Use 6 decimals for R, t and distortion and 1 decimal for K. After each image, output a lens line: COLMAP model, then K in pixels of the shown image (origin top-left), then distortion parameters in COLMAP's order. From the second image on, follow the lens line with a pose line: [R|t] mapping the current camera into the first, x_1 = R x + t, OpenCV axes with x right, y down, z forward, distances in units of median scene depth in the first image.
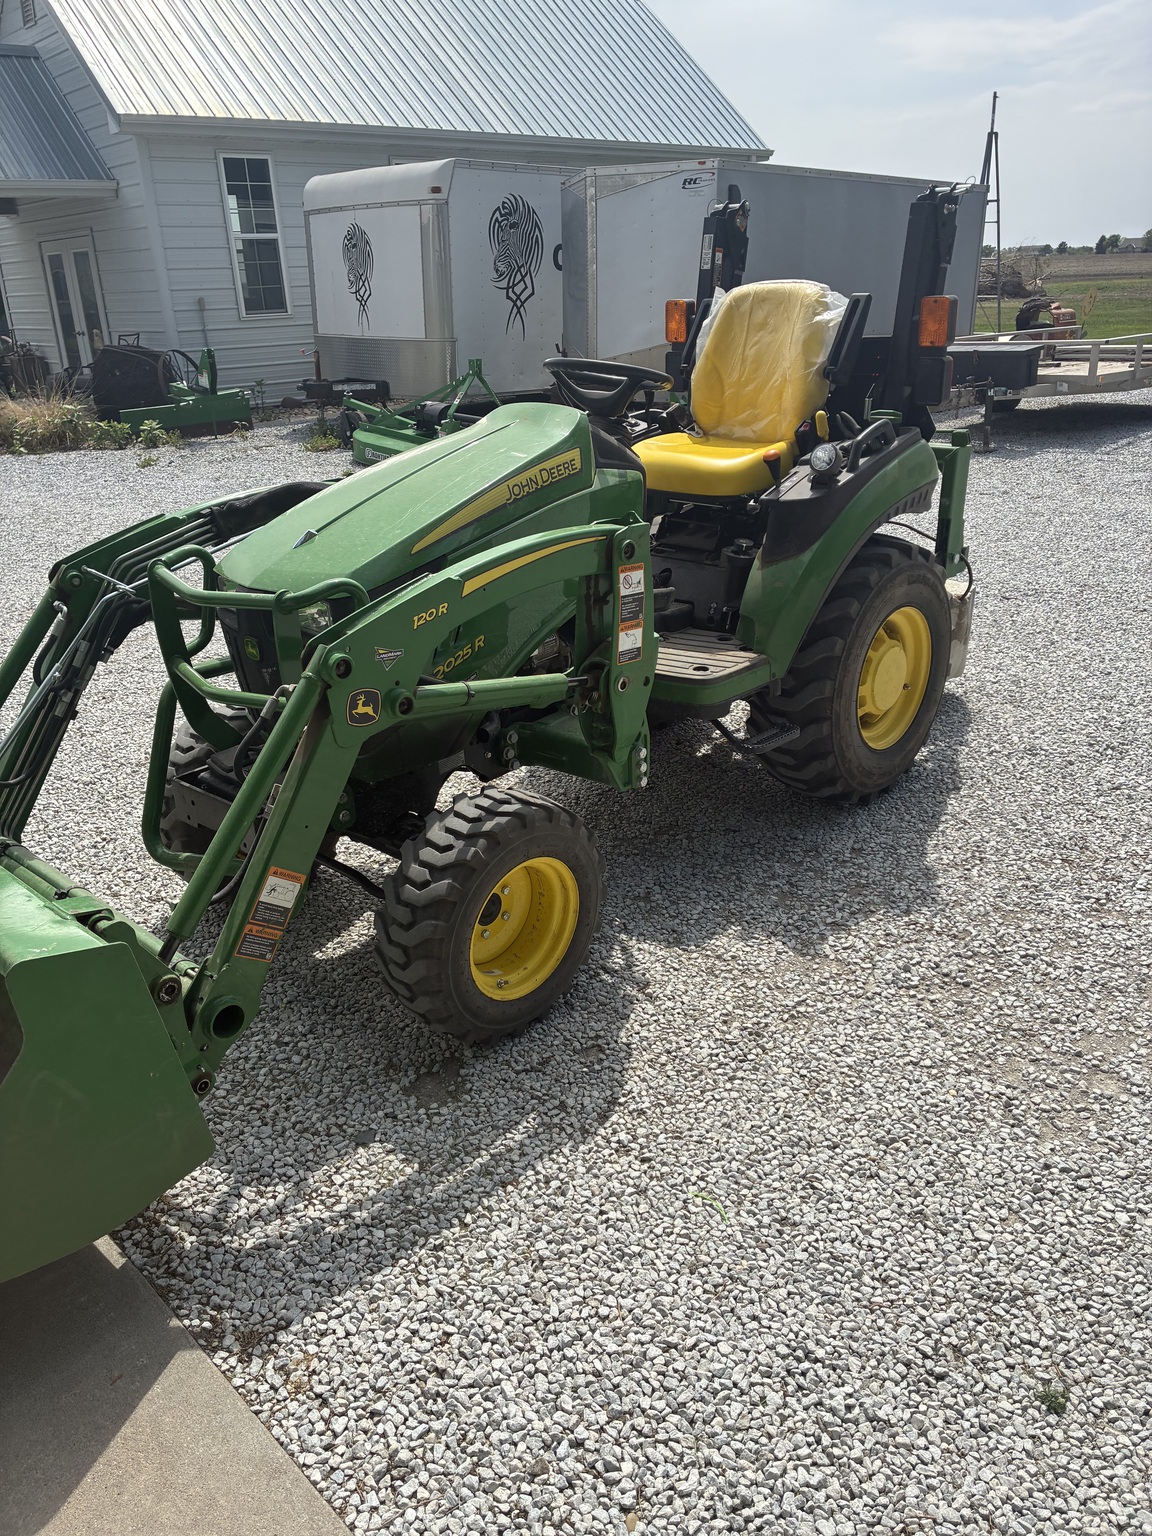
lens RADIAL K [[1143.5, 0, 564.4], [0, 1143.5, 762.1], [0, 0, 1]] dist [0.030363, -0.028505]
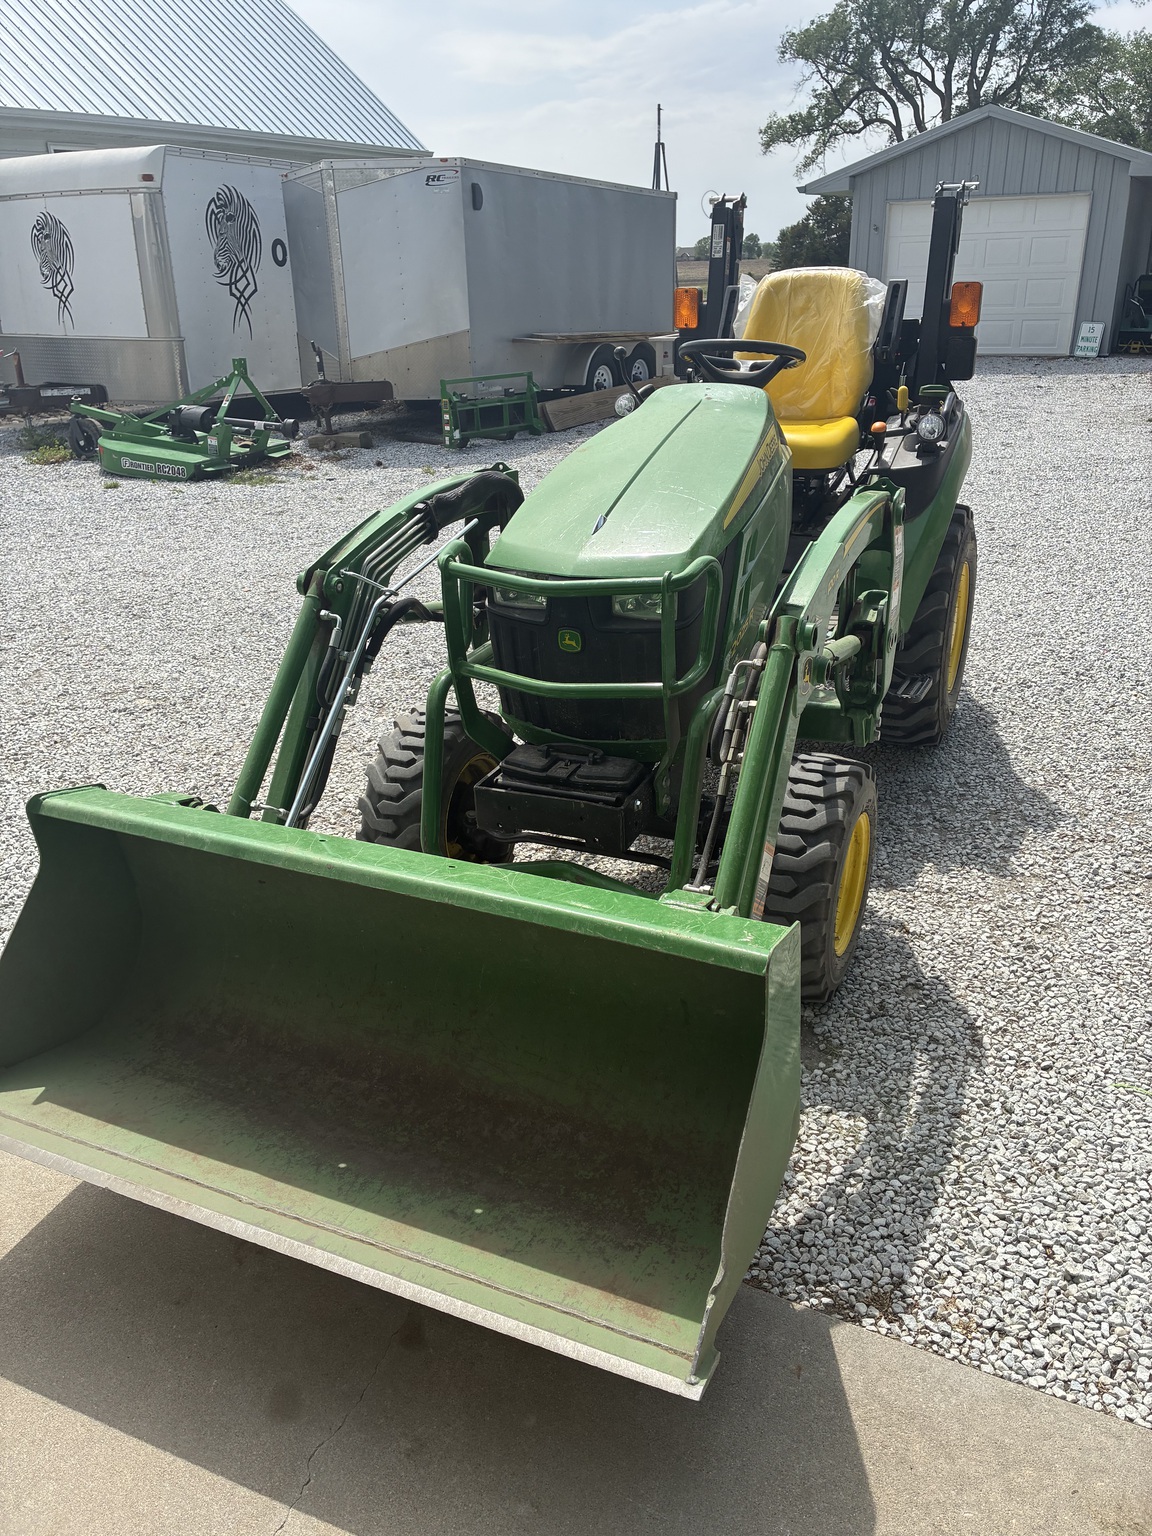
lens RADIAL K [[1143.5, 0, 586.3], [0, 1143.5, 761.5], [0, 0, 1]] dist [0.030363, -0.028505]
pose [[0.944256, -0.123729, 0.305078, -0.127822], [0.124340, 0.992085, 0.017504, -0.002751], [-0.304829, 0.021405, 0.952166, 0.018324]]
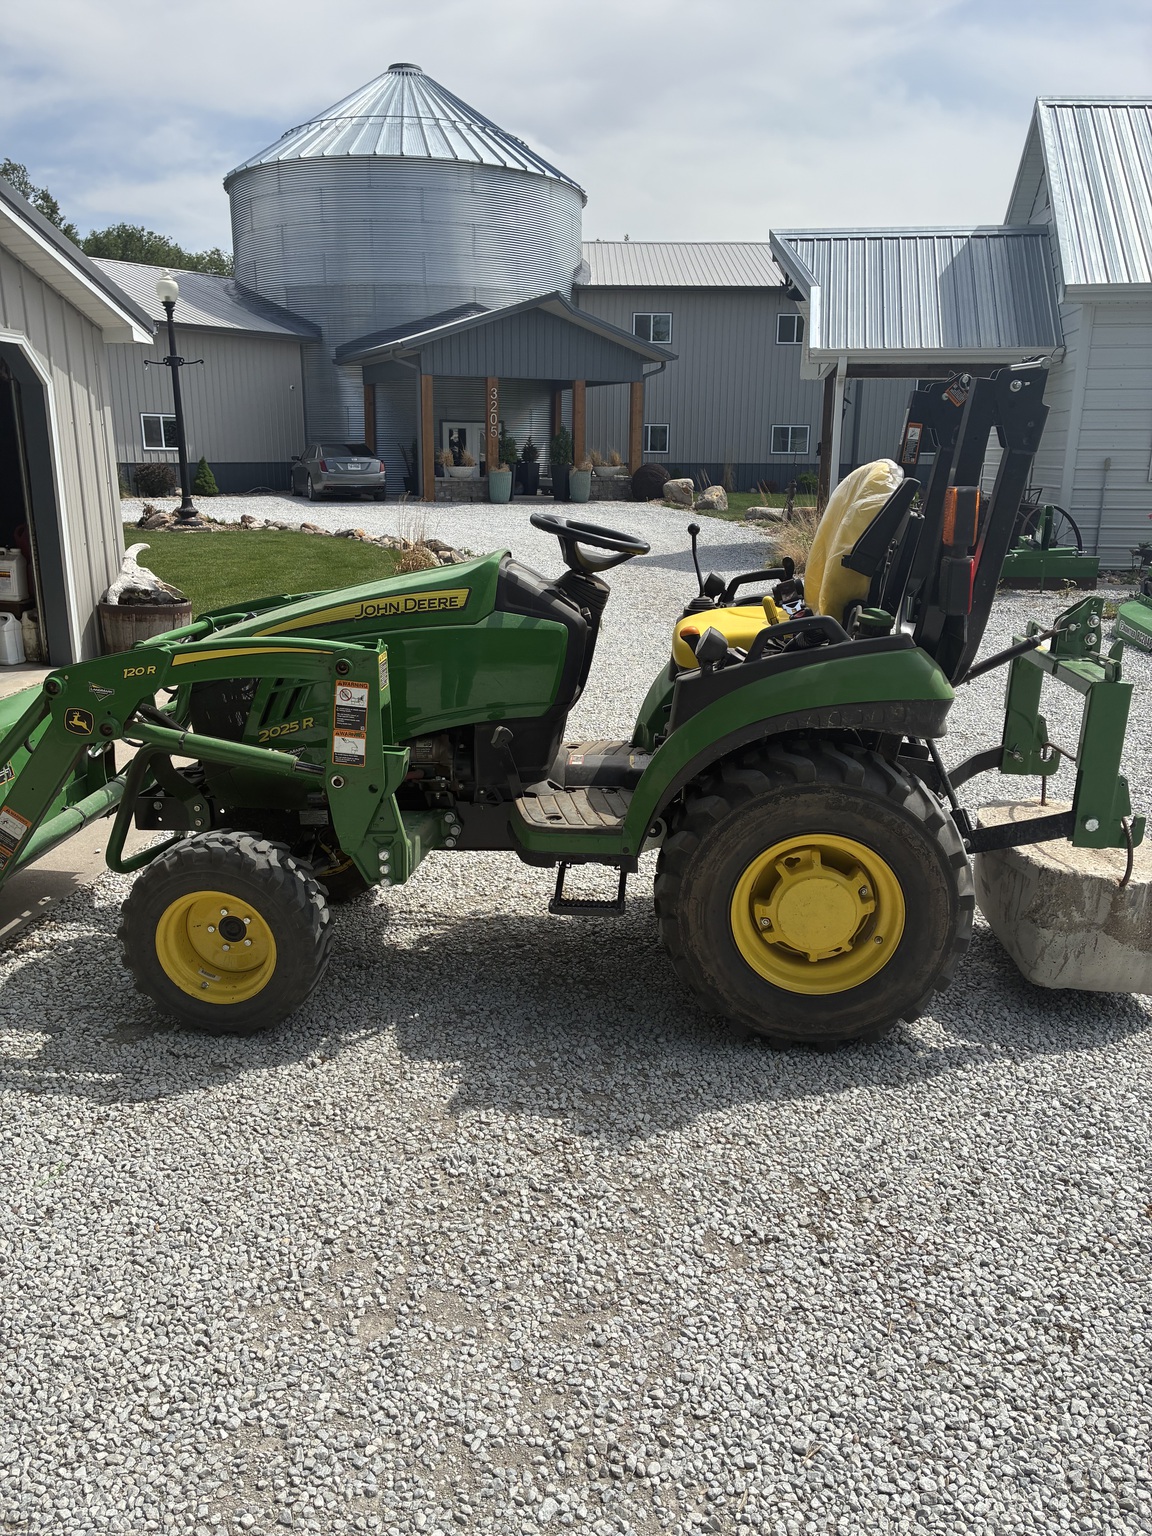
lens RADIAL K [[1143.5, 0, 565.7], [0, 1143.5, 764.8], [0, 0, 1]] dist [0.030363, -0.028505]
pose [[0.645469, 0.244842, -0.723479, 0.238330], [-0.327678, 0.944396, 0.027260, -0.044242], [0.689925, 0.219473, 0.689808, 0.084251]]
